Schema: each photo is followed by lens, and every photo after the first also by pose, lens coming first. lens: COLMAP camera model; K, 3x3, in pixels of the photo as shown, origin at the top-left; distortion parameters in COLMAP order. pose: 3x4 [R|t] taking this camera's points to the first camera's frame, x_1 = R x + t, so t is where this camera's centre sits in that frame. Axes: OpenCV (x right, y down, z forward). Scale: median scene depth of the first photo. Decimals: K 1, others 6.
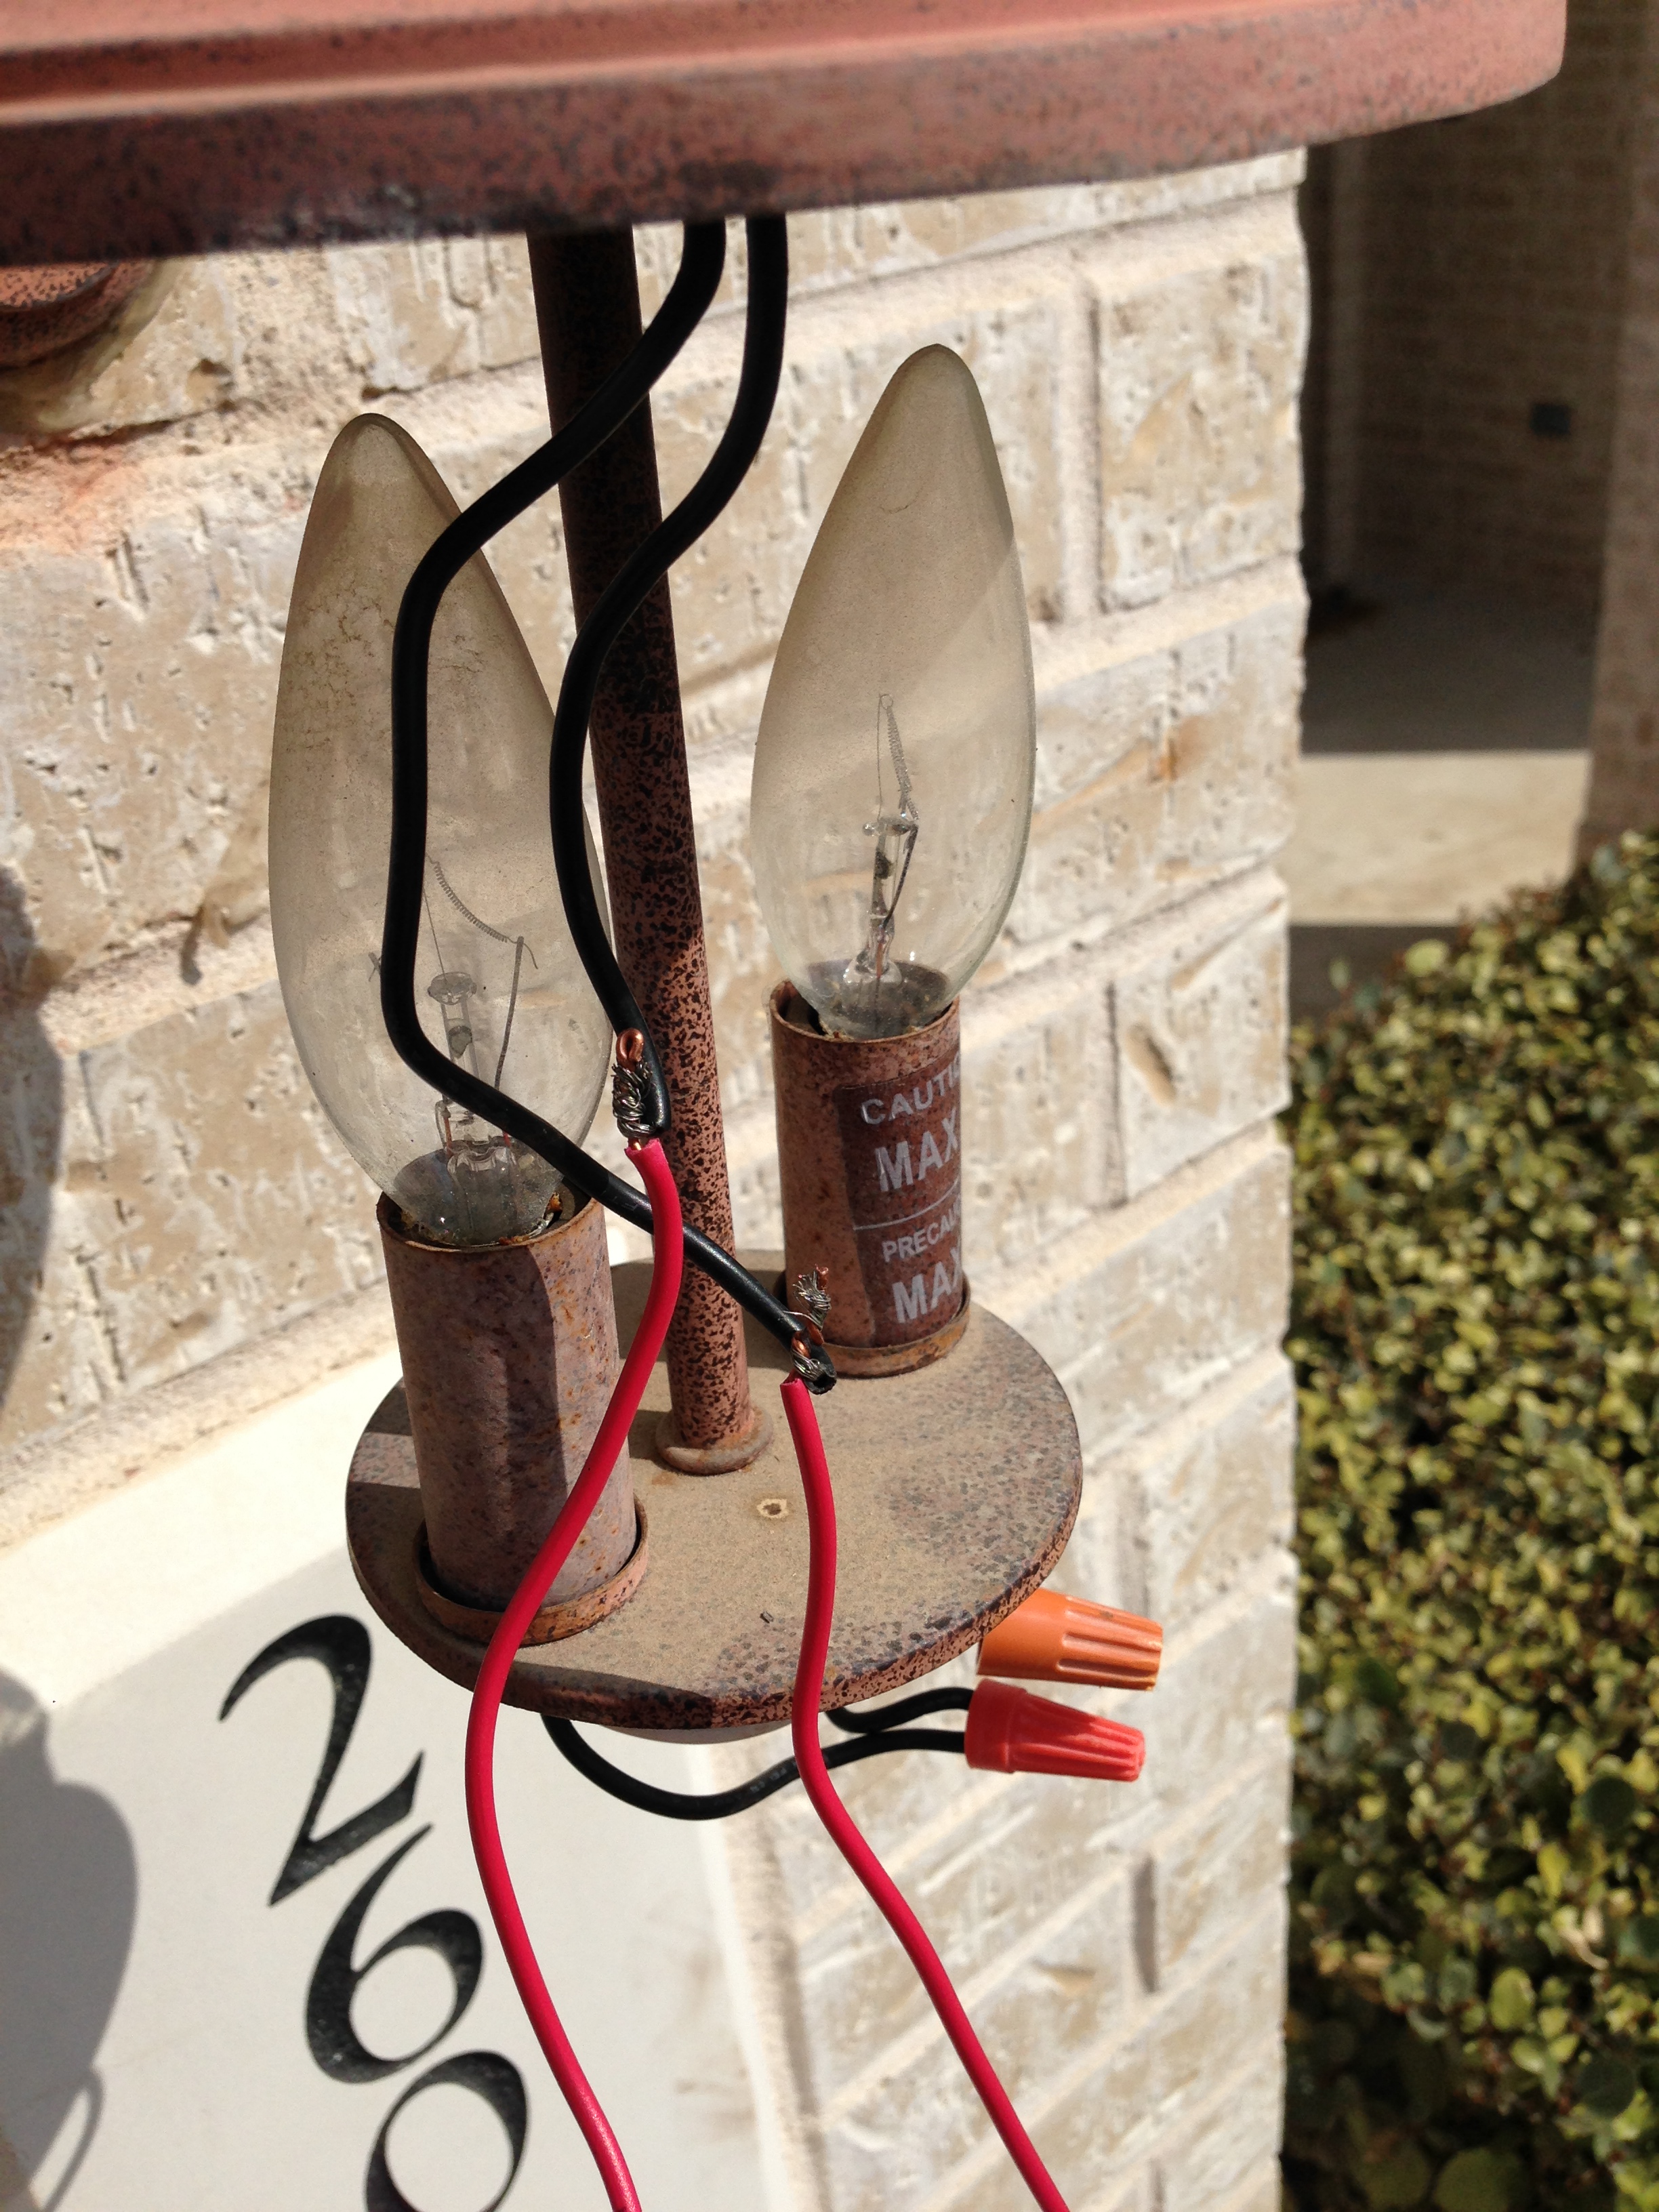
lens RADIAL K [[2075.5, 0, 789.6], [0, 2075.5, 1121.8], [0, 0, 1]] dist [0.026727, 0.000000]
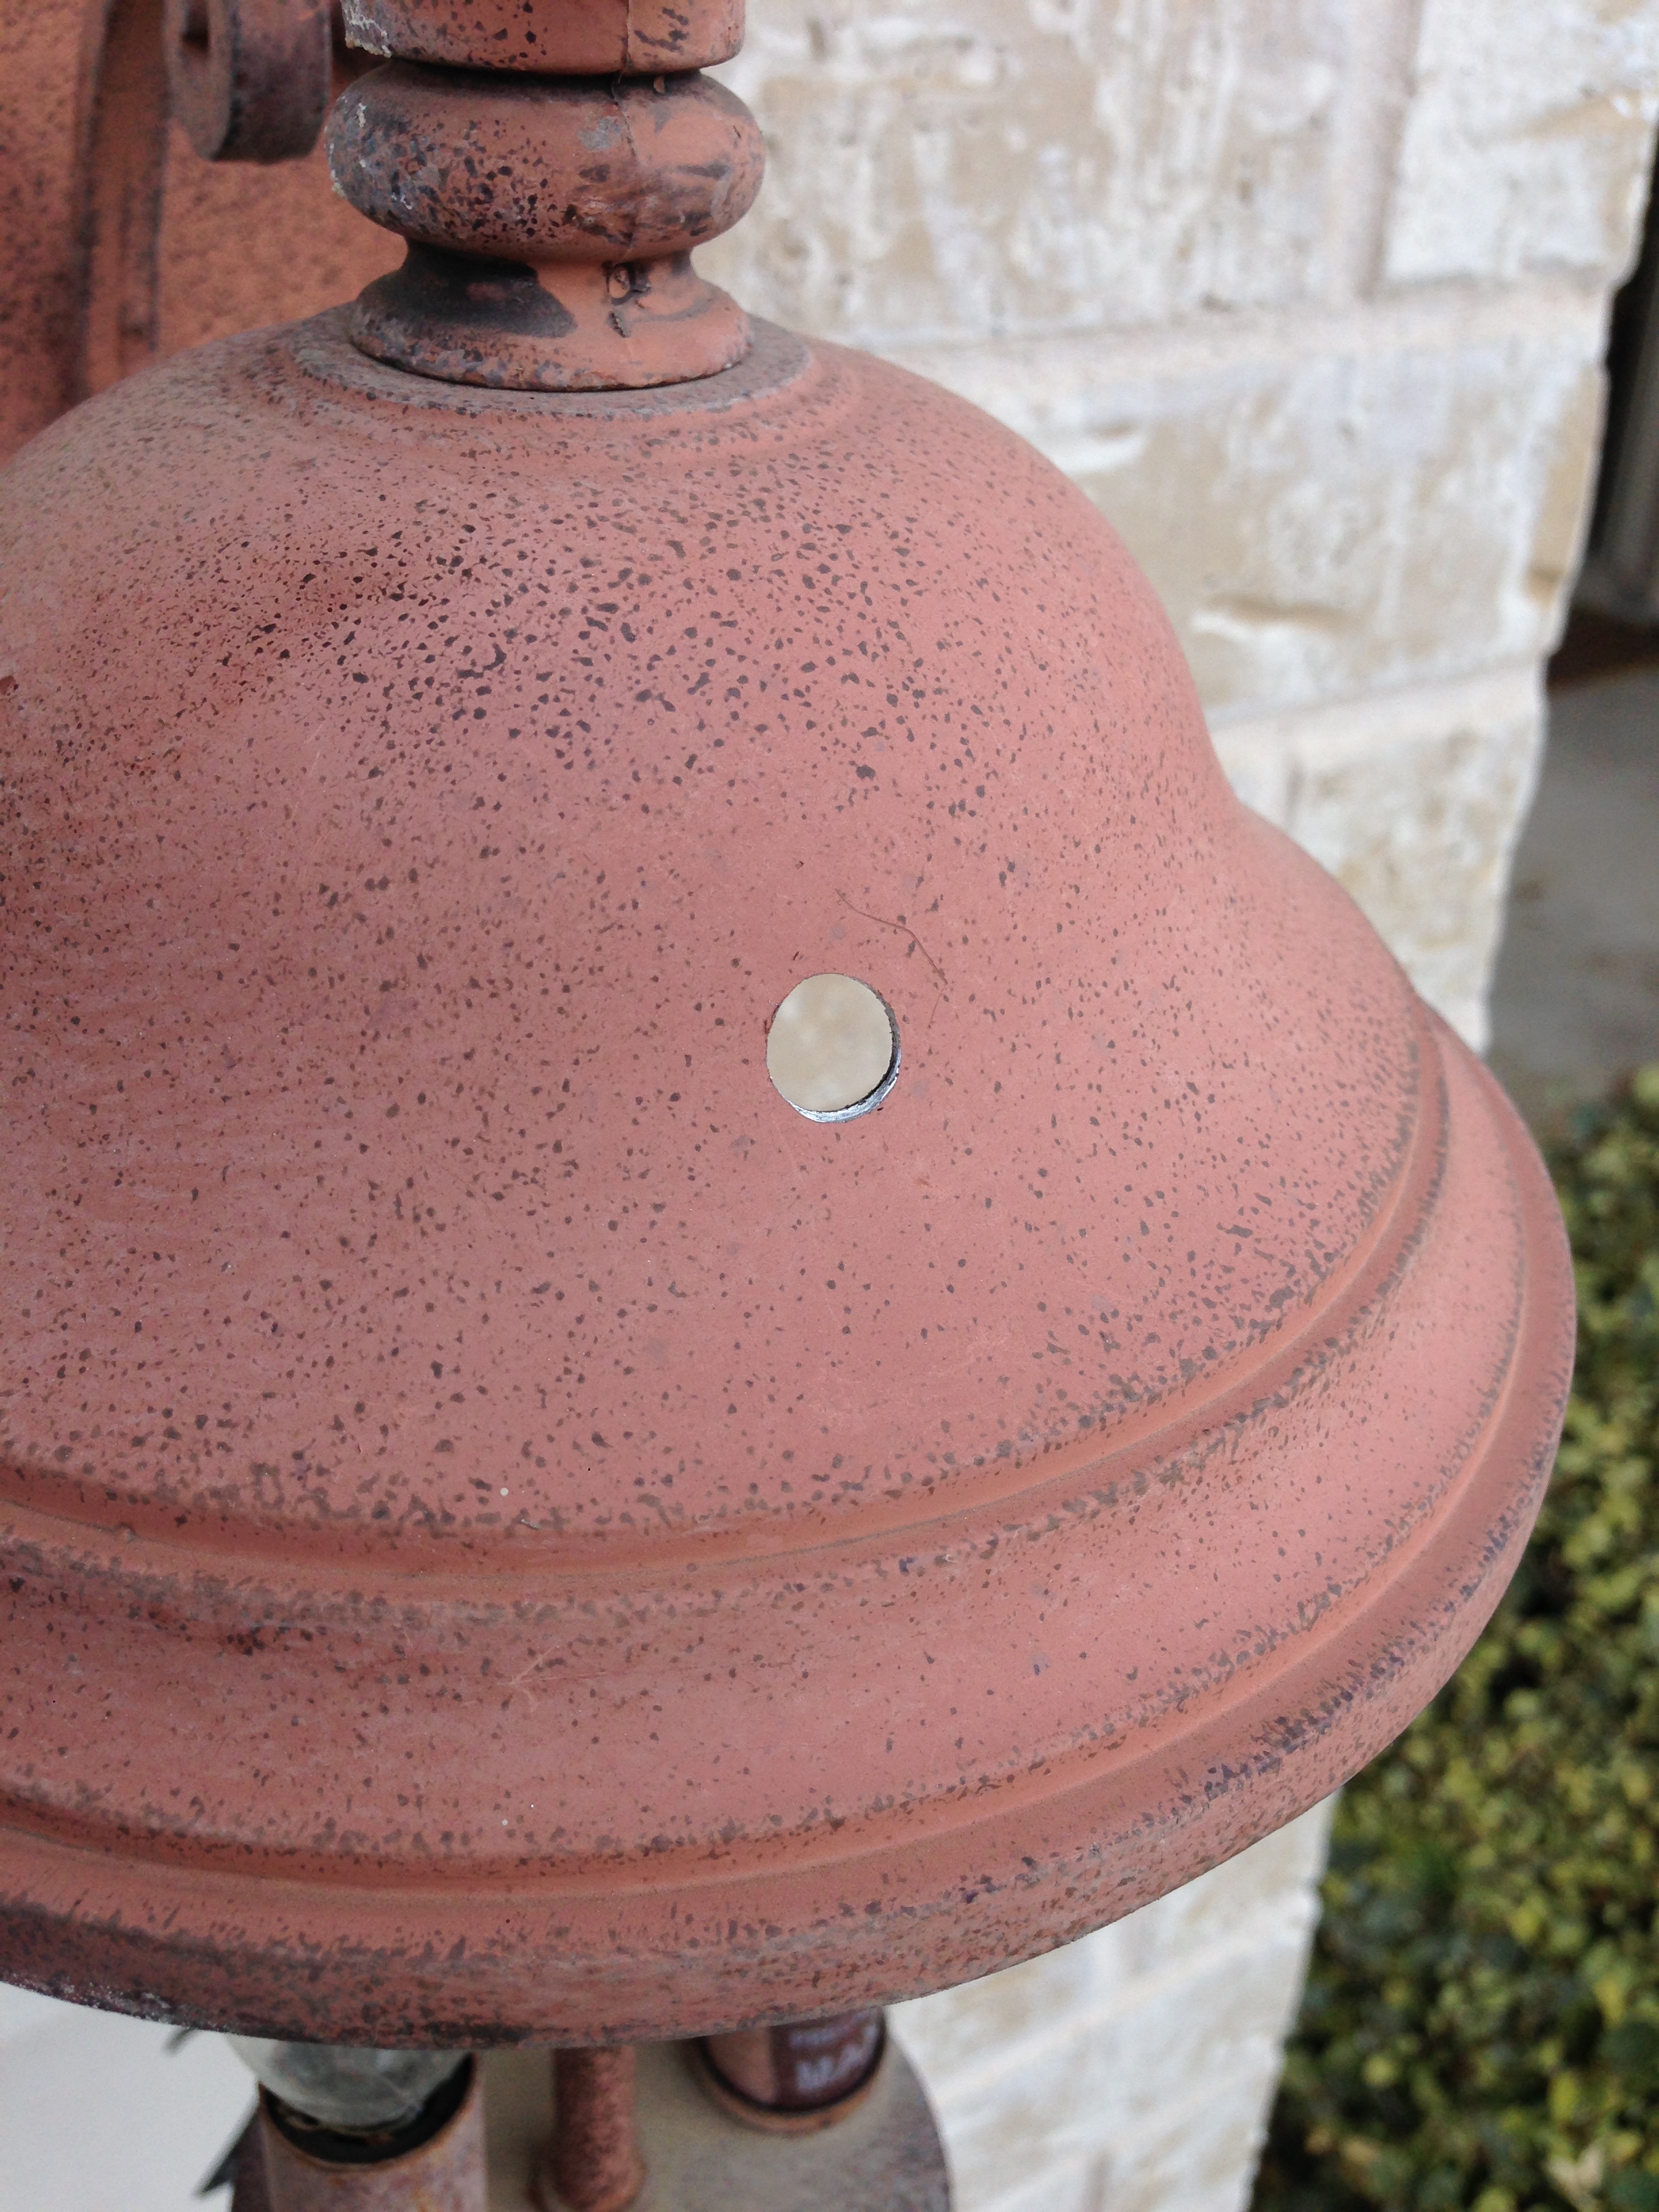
lens RADIAL K [[2075.5, 0, 805.0], [0, 2075.5, 1048.7], [0, 0, 1]] dist [0.026727, 0.000000]
pose [[0.978950, 0.182535, -0.091310, 0.044470], [-0.179210, 0.982851, 0.043445, -0.340001], [0.097674, -0.026166, 0.994874, 0.020500]]
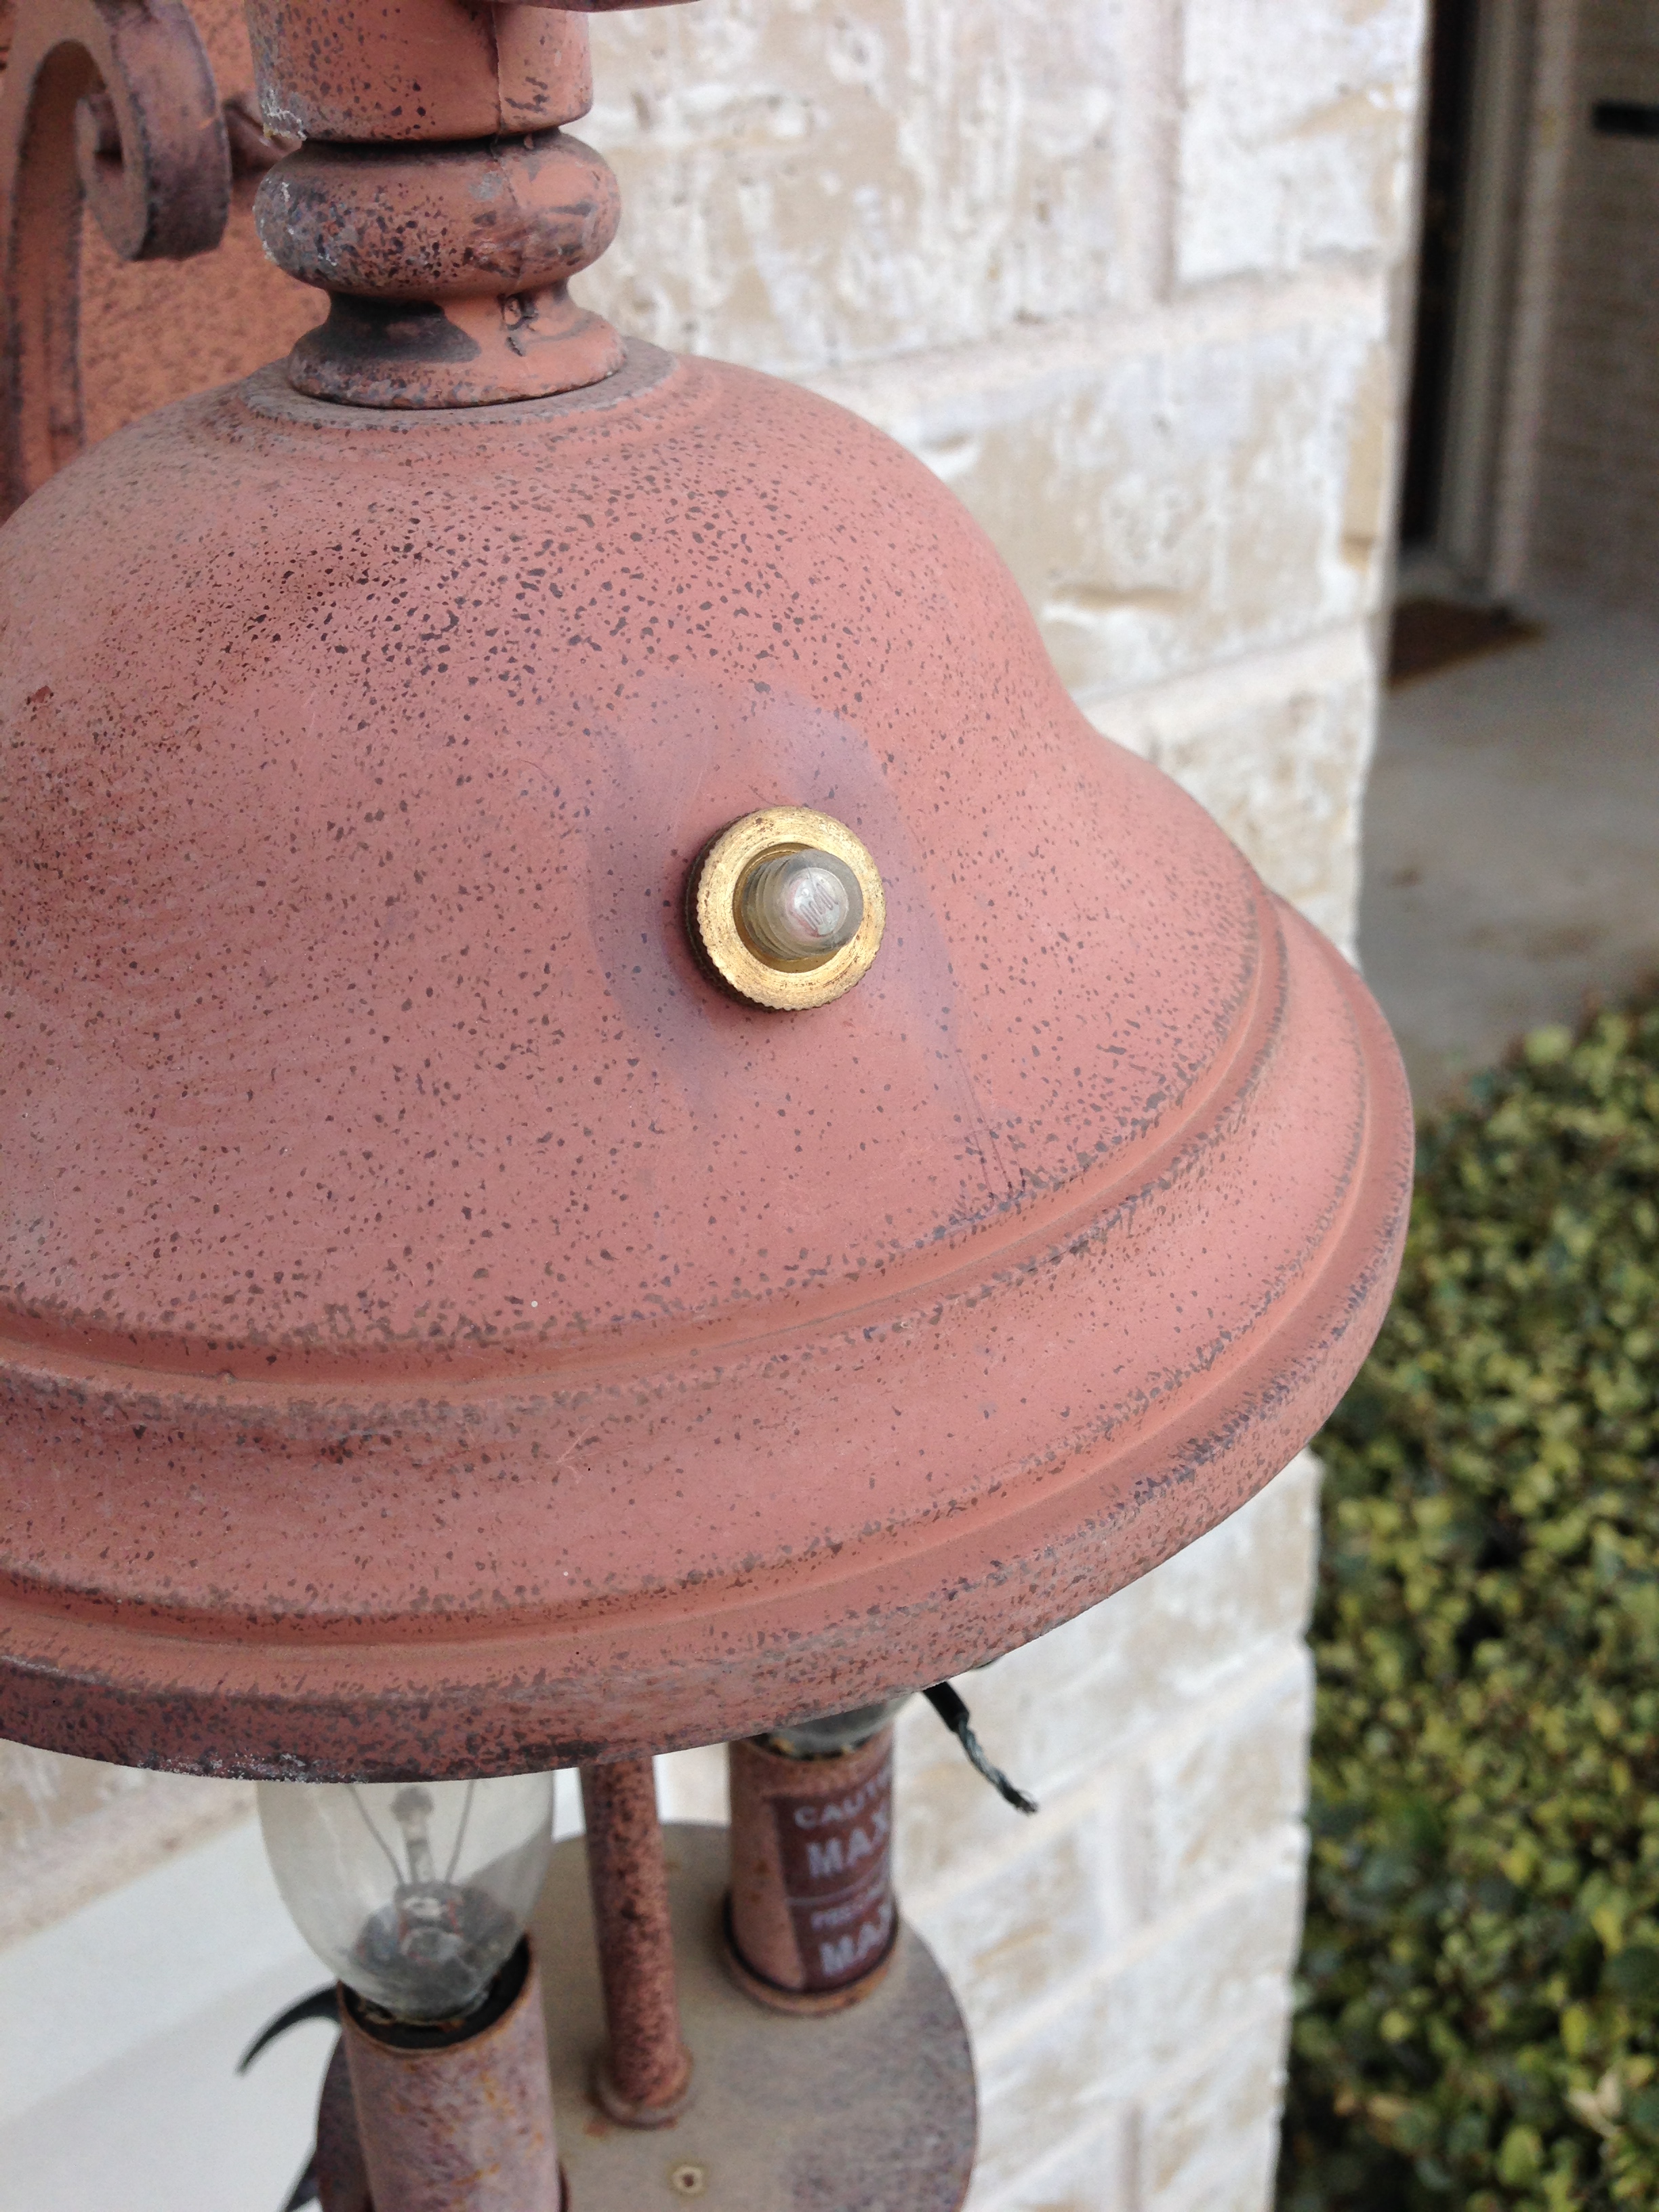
lens RADIAL K [[2075.5, 0, 784.8], [0, 2075.5, 1112.0], [0, 0, 1]] dist [0.026727, 0.000000]
pose [[0.995574, 0.069664, -0.063088, 0.052034], [-0.067618, 0.997132, 0.034000, -0.297618], [0.065276, -0.029584, 0.997429, -0.061628]]
